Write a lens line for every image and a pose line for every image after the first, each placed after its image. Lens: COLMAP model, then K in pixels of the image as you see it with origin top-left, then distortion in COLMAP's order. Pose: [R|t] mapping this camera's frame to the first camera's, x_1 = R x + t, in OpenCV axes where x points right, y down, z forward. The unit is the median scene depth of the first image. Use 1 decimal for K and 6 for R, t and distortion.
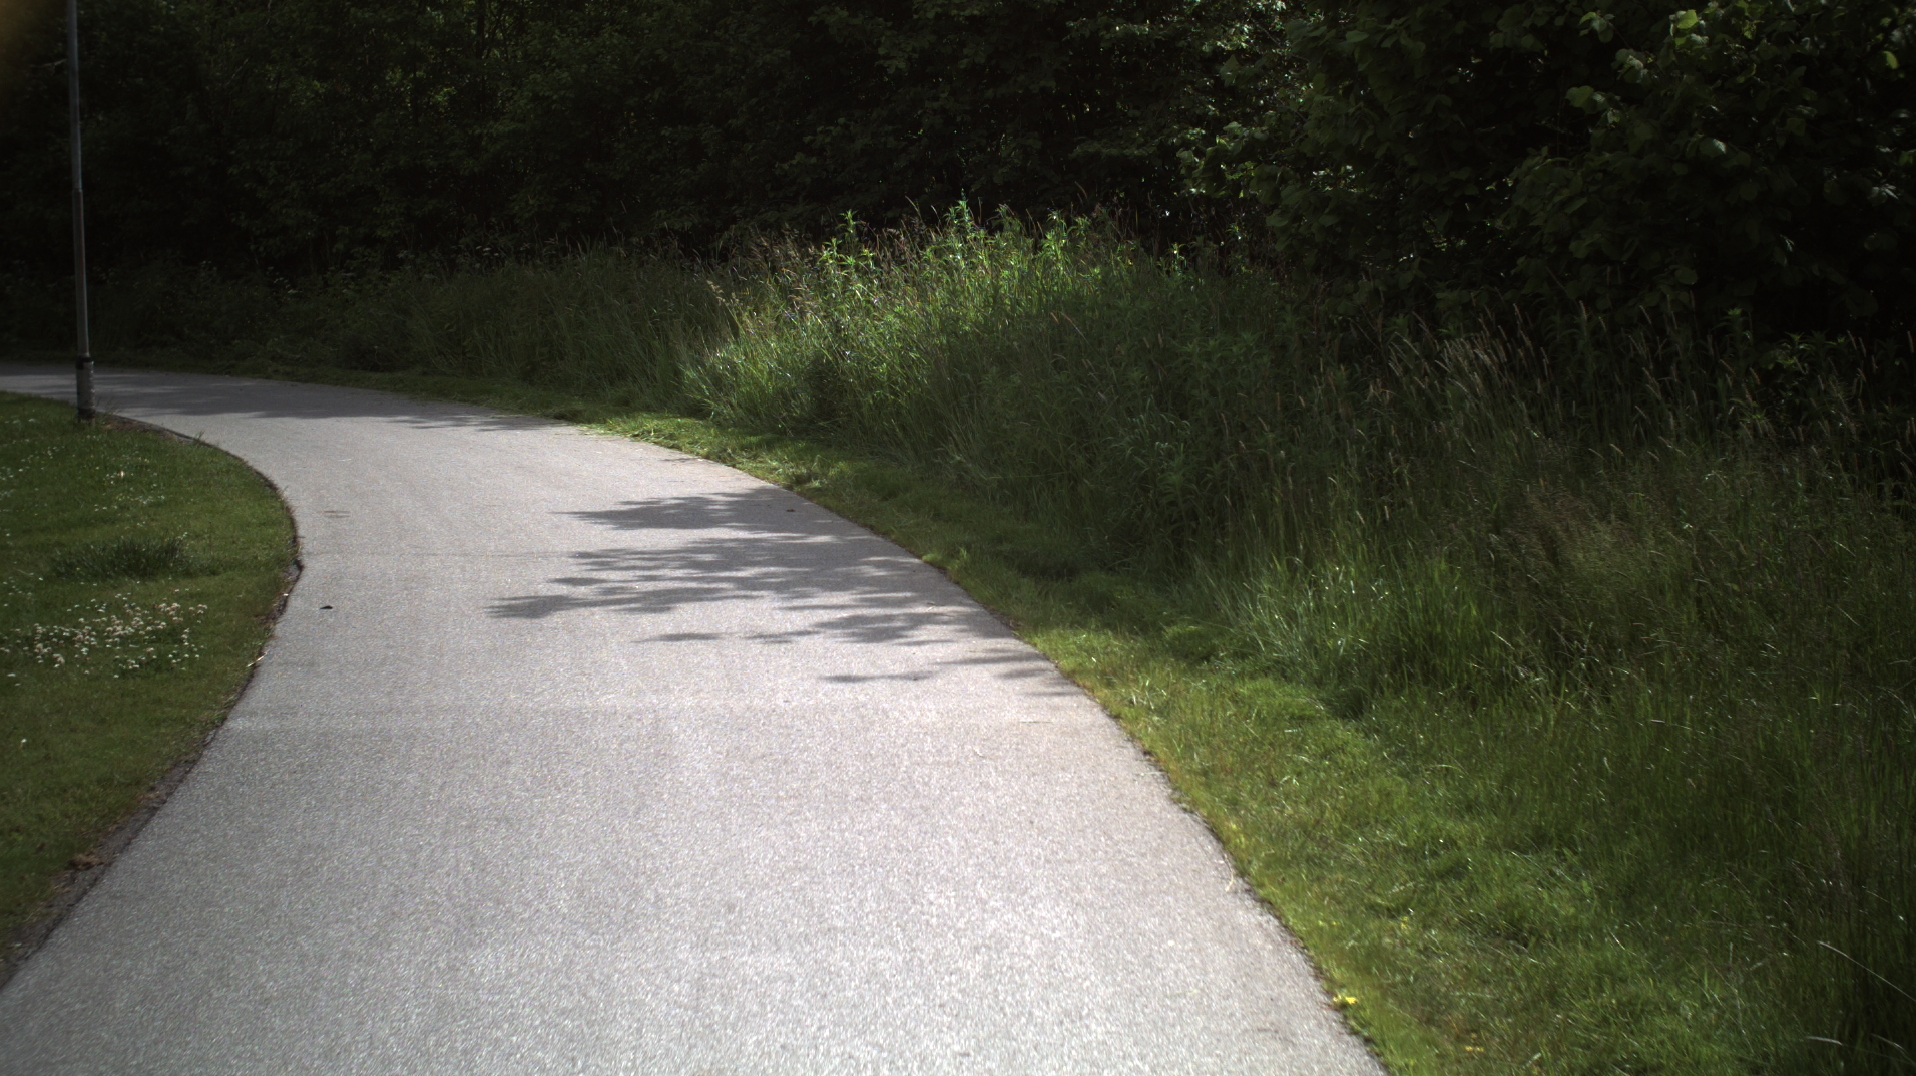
lens RADIAL K [[3481.5, 0, 958.0], [0, 3481.5, 538.0], [0, 0, 1]] dist [-0.331803, 0.664019]
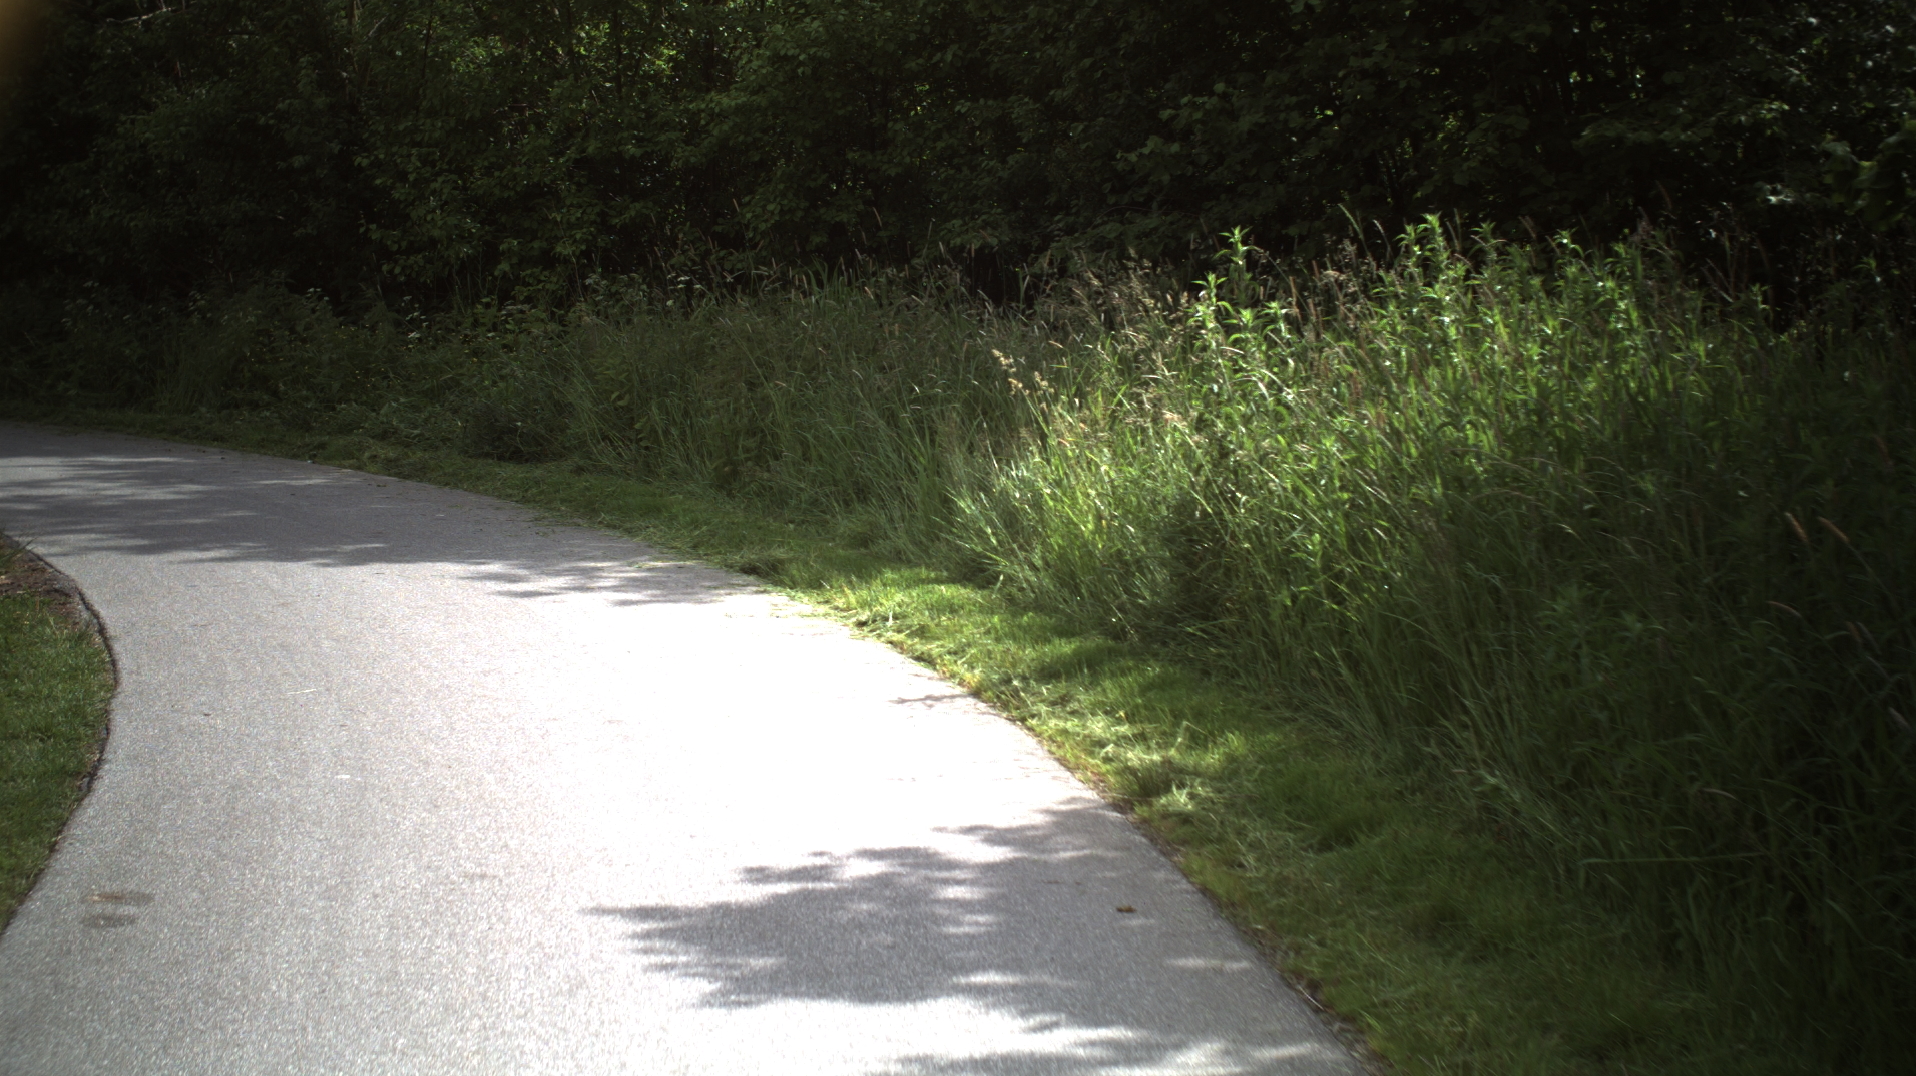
lens RADIAL K [[3481.5, 0, 958.0], [0, 3481.5, 538.0], [0, 0, 1]] dist [-0.331803, 0.664019]
pose [[0.994832, 0.011399, -0.100894, -0.021789], [-0.011452, 0.999934, 0.000055, -0.048148], [0.100888, 0.001101, 0.994897, 0.477442]]
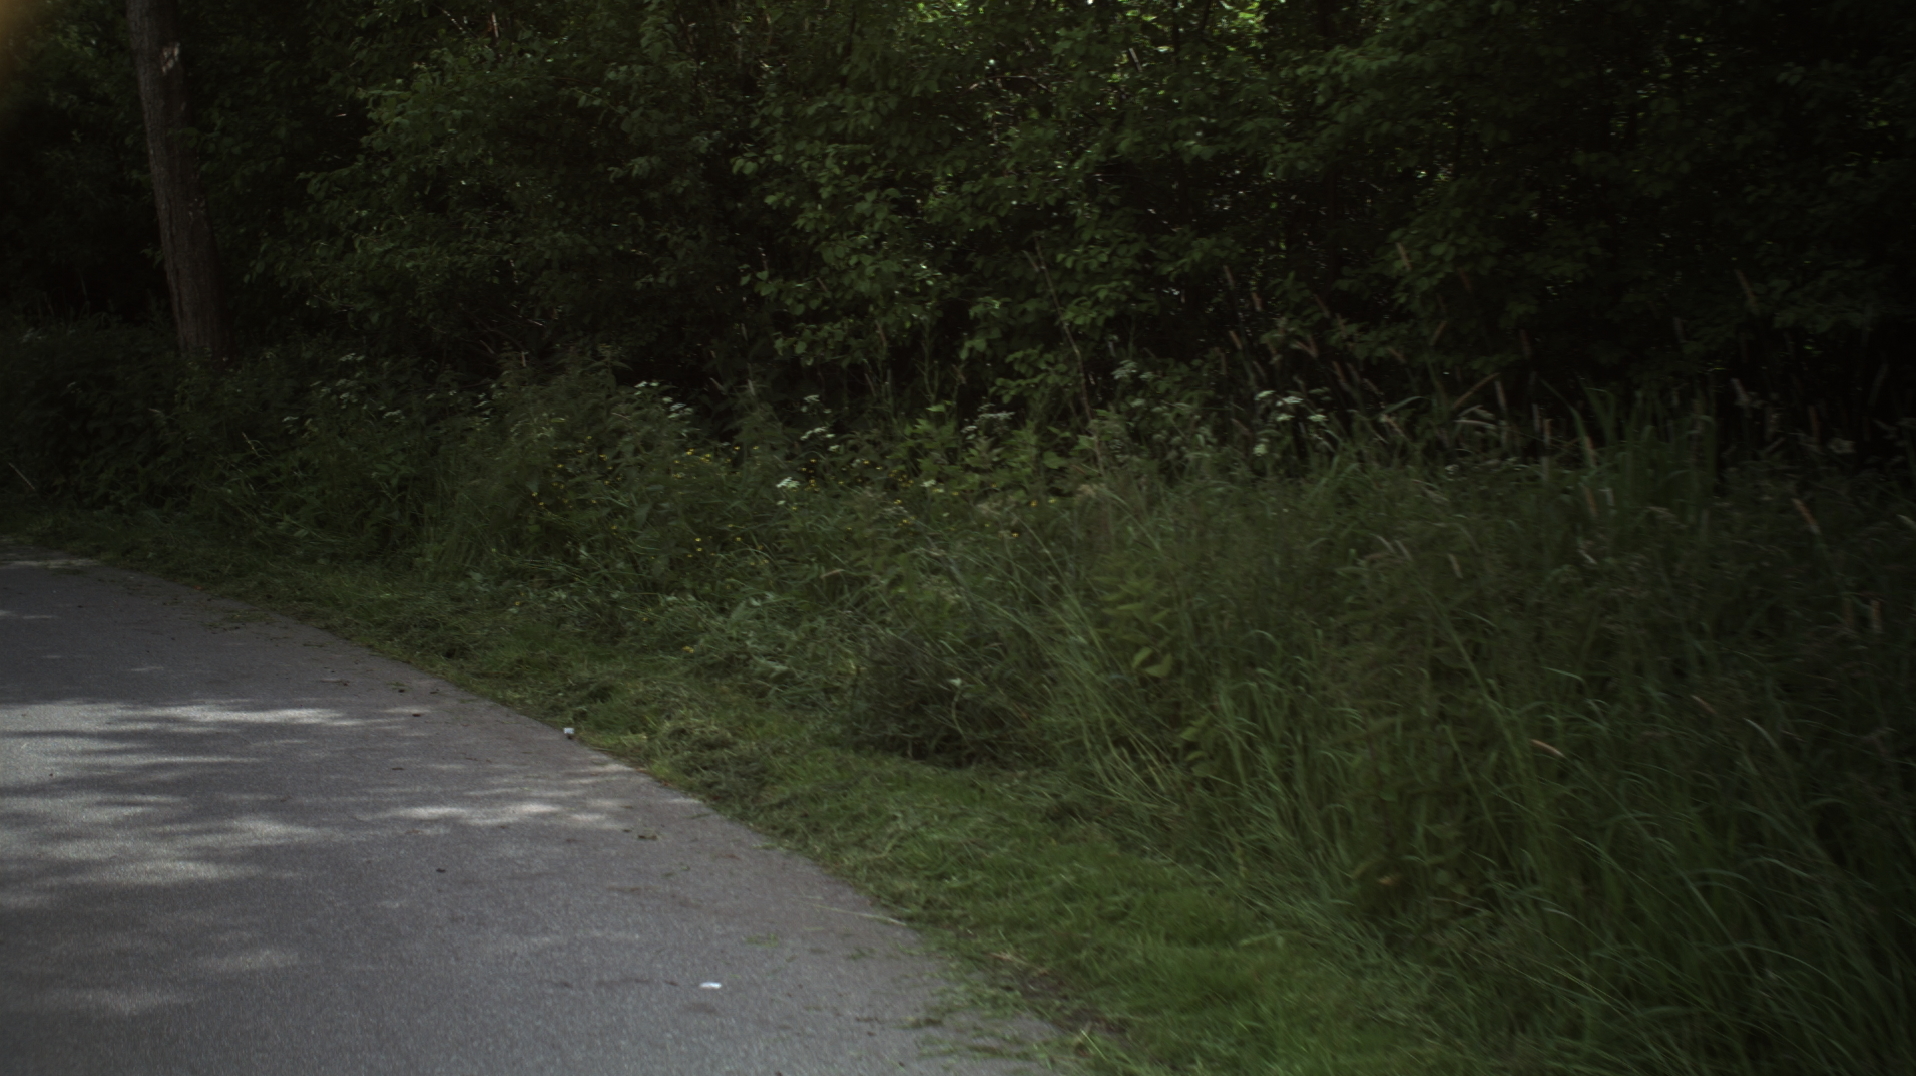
lens RADIAL K [[3481.5, 0, 958.0], [0, 3481.5, 538.0], [0, 0, 1]] dist [-0.331803, 0.664019]
pose [[0.963745, 0.024776, -0.265674, -0.110643], [-0.026331, 0.999651, -0.002295, -0.097271], [0.265524, 0.009207, 0.964060, 0.948544]]
